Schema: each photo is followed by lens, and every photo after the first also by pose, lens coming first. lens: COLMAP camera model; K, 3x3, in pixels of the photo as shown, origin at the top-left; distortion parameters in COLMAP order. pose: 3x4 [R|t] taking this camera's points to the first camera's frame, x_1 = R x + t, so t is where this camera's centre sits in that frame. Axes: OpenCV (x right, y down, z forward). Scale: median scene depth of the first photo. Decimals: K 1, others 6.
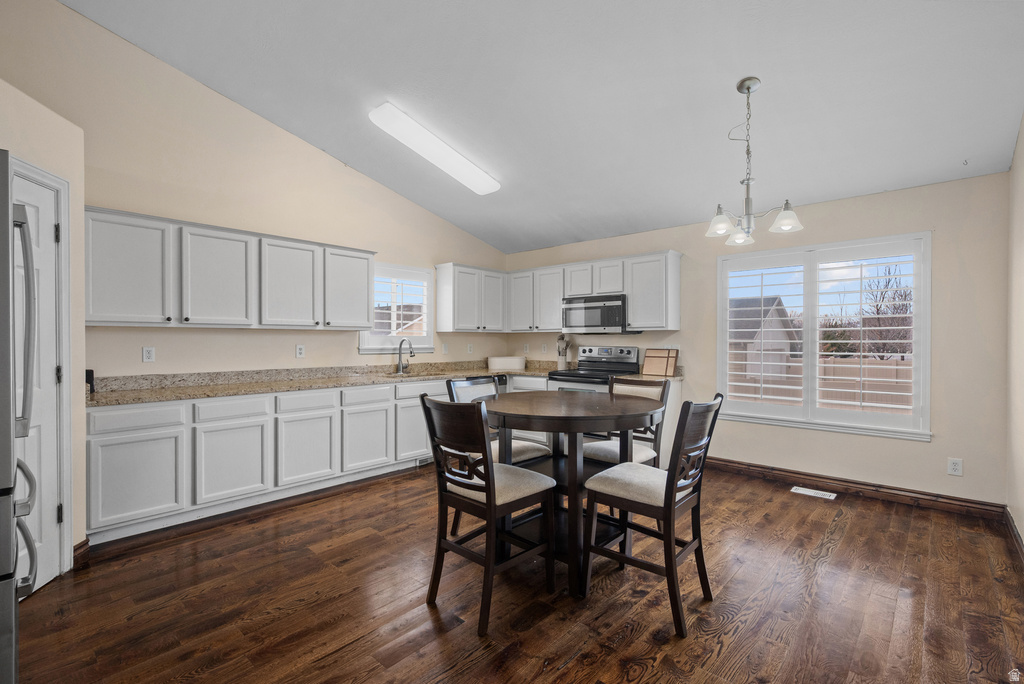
lens RADIAL K [[468.1, 0, 509.5], [0, 468.1, 342.5], [0, 0, 1]] dist [0.003141, -0.000620]
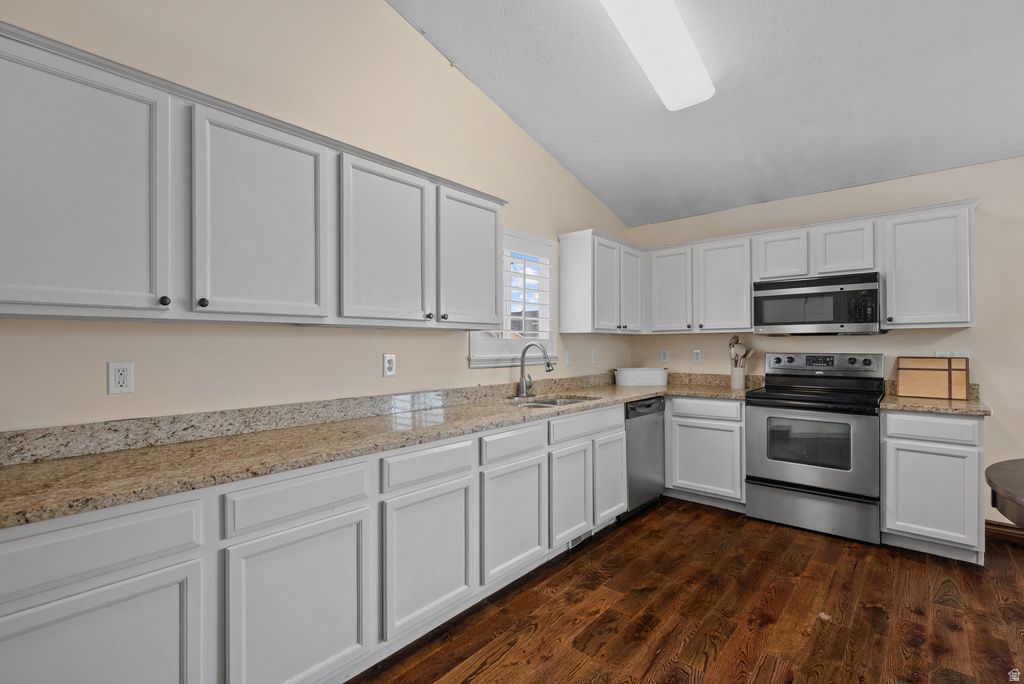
lens RADIAL K [[468.1, 0, 515.1], [0, 468.1, 343.0], [0, 0, 1]] dist [0.003141, -0.000620]
pose [[0.999810, -0.004708, 0.018921, -0.270478], [0.004896, 0.999939, -0.009932, -0.001931], [-0.018873, 0.010022, 0.999772, 0.368967]]
